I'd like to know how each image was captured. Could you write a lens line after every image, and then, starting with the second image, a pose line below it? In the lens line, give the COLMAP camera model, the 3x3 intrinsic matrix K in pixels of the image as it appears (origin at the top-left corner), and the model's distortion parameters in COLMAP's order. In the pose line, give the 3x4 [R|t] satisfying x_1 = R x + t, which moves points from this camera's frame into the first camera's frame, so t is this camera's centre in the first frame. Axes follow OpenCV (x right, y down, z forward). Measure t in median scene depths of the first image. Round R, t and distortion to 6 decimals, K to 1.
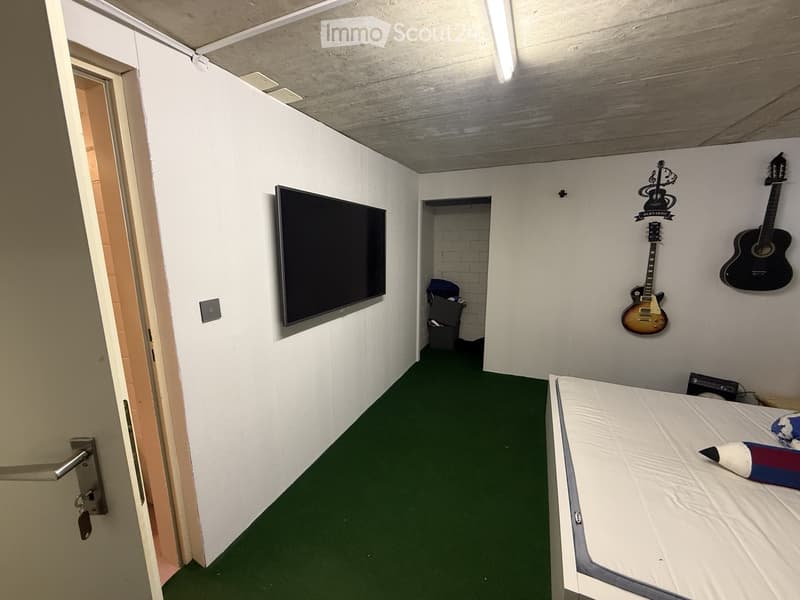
lens RADIAL K [[320.8, 0, 396.7], [0, 320.8, 299.5], [0, 0, 1]] dist [-0.000054, -0.000161]
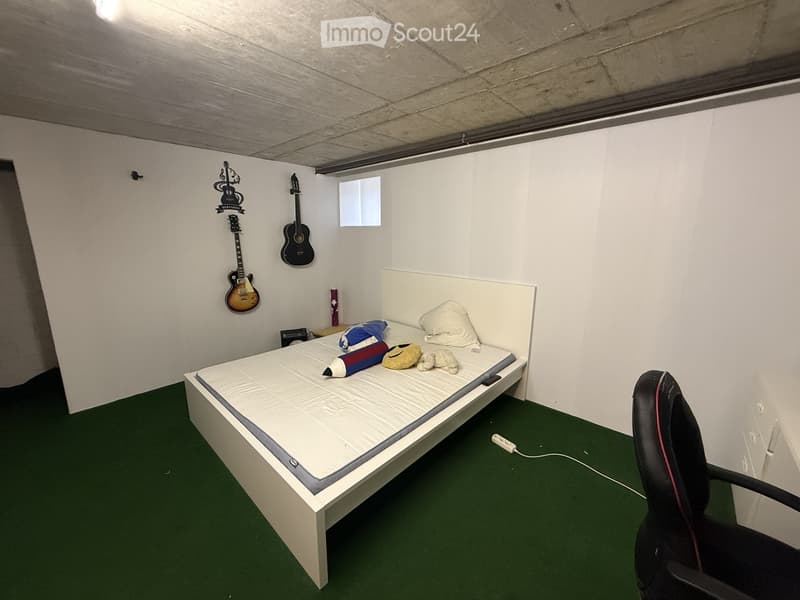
lens RADIAL K [[320.8, 0, 398.2], [0, 320.8, 300.6], [0, 0, 1]] dist [-0.000054, -0.000161]
pose [[0.318242, -0.190674, 0.928636, -0.149352], [0.162430, 0.976046, 0.144744, -0.009584], [-0.933991, 0.104775, 0.341590, 0.079200]]
